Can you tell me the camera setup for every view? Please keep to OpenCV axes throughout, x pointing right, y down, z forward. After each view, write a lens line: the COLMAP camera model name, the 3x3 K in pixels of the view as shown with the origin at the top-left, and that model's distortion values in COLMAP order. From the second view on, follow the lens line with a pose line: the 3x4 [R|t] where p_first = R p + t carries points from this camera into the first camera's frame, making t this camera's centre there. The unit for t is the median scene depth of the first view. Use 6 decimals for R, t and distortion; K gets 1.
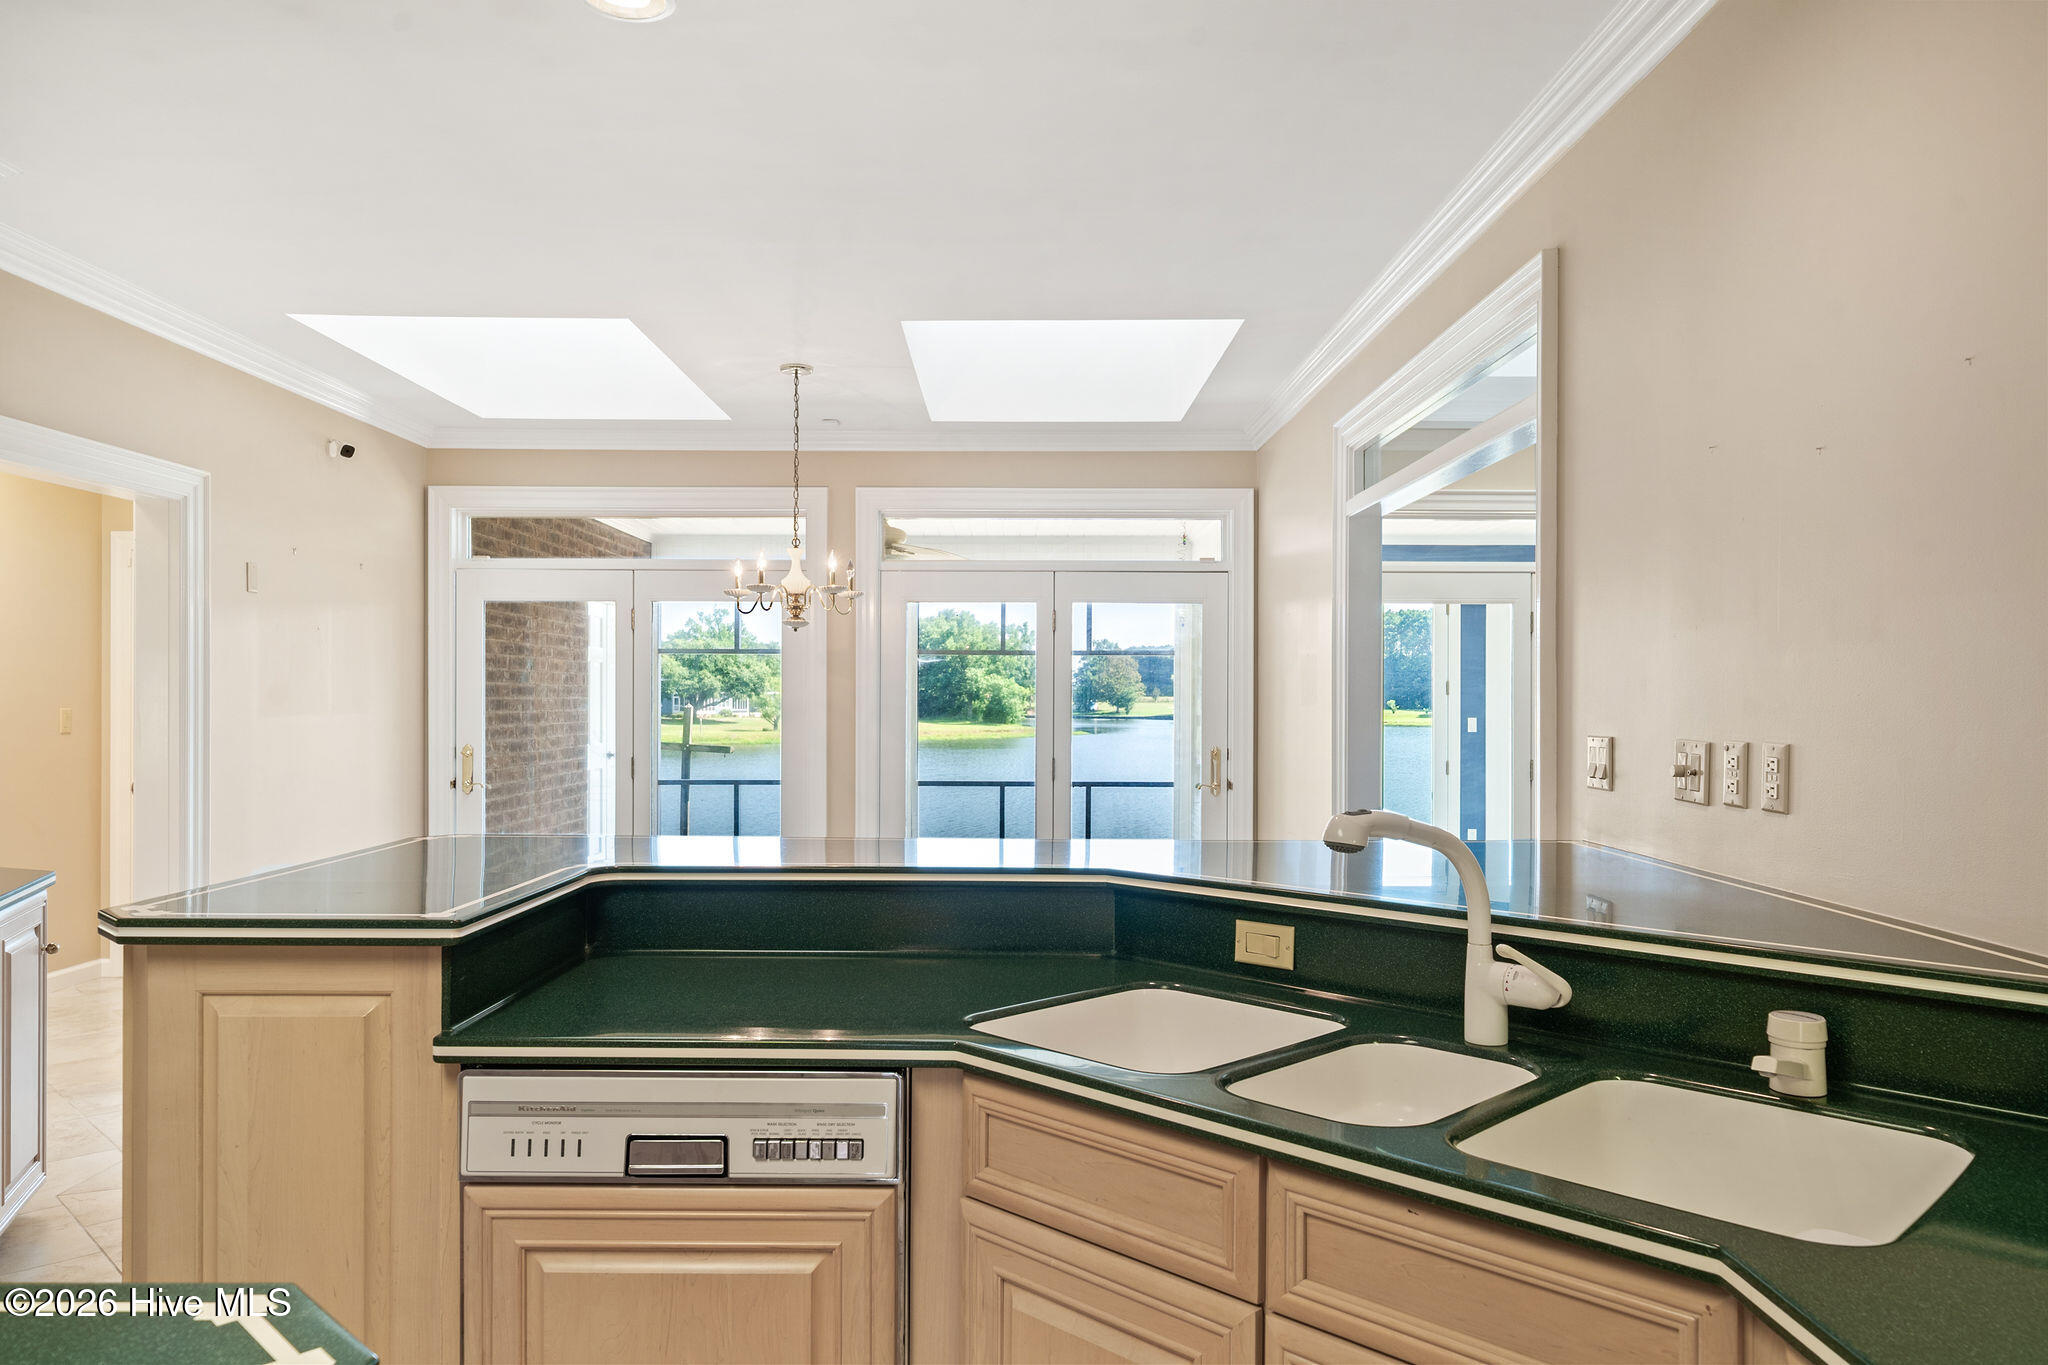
lens RADIAL K [[1356.9, 0, 1022.8], [0, 1356.9, 691.5], [0, 0, 1]] dist [-0.042762, -0.000220]
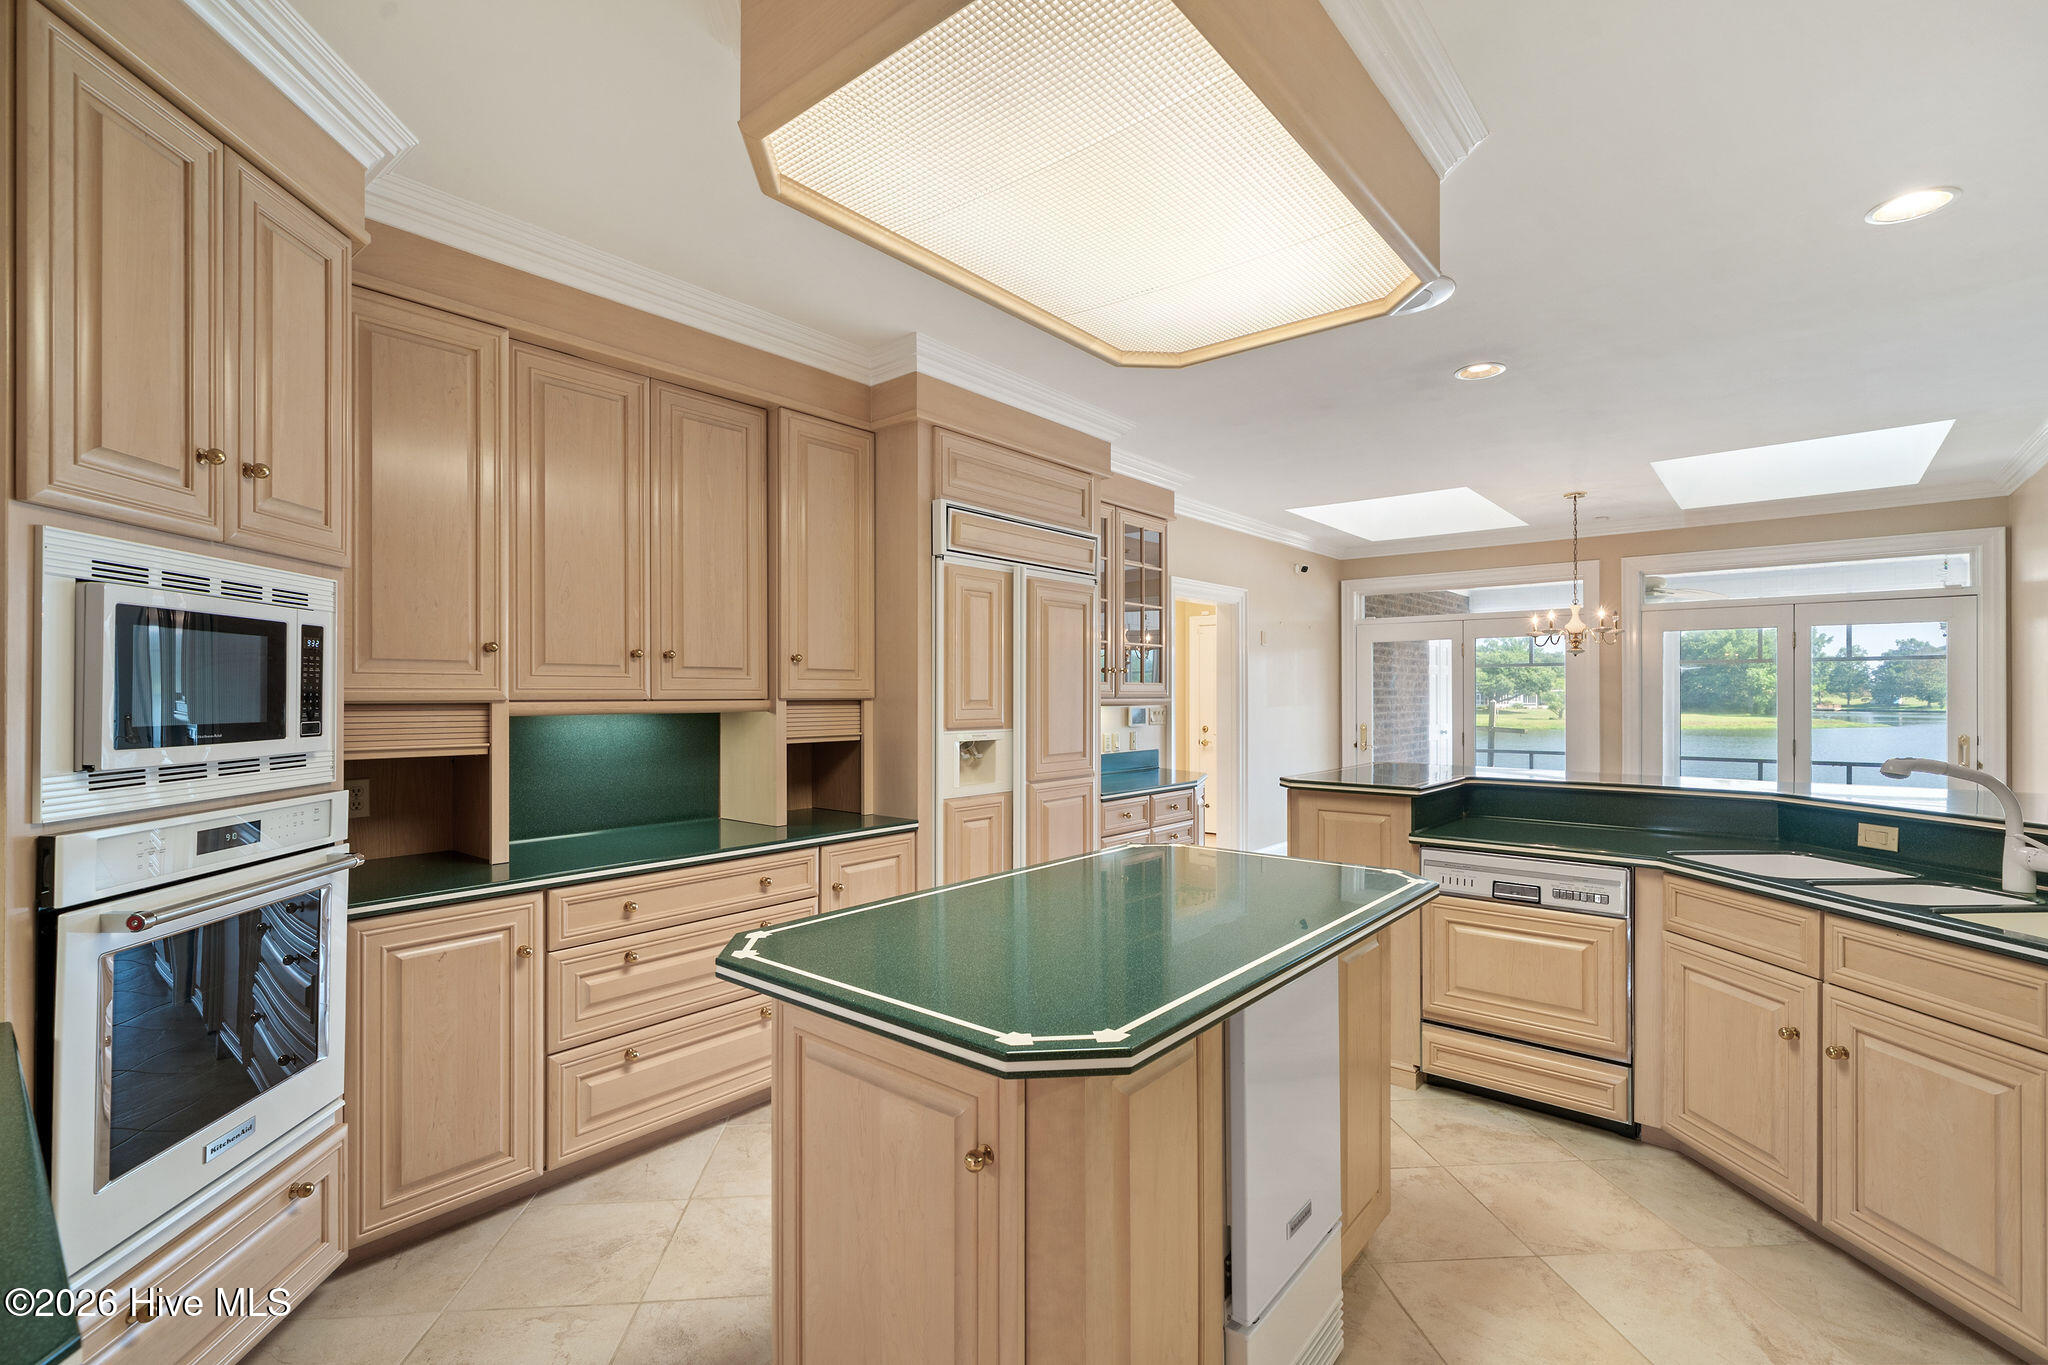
lens RADIAL K [[905.9, 0, 1027.7], [0, 905.9, 696.4], [0, 0, 1]] dist [0.008363, 0.001549]
pose [[0.758072, -0.002868, -0.652164, 0.045217], [0.006971, 0.999969, 0.003705, -0.004601], [0.652134, -0.007355, 0.758068, -0.256834]]
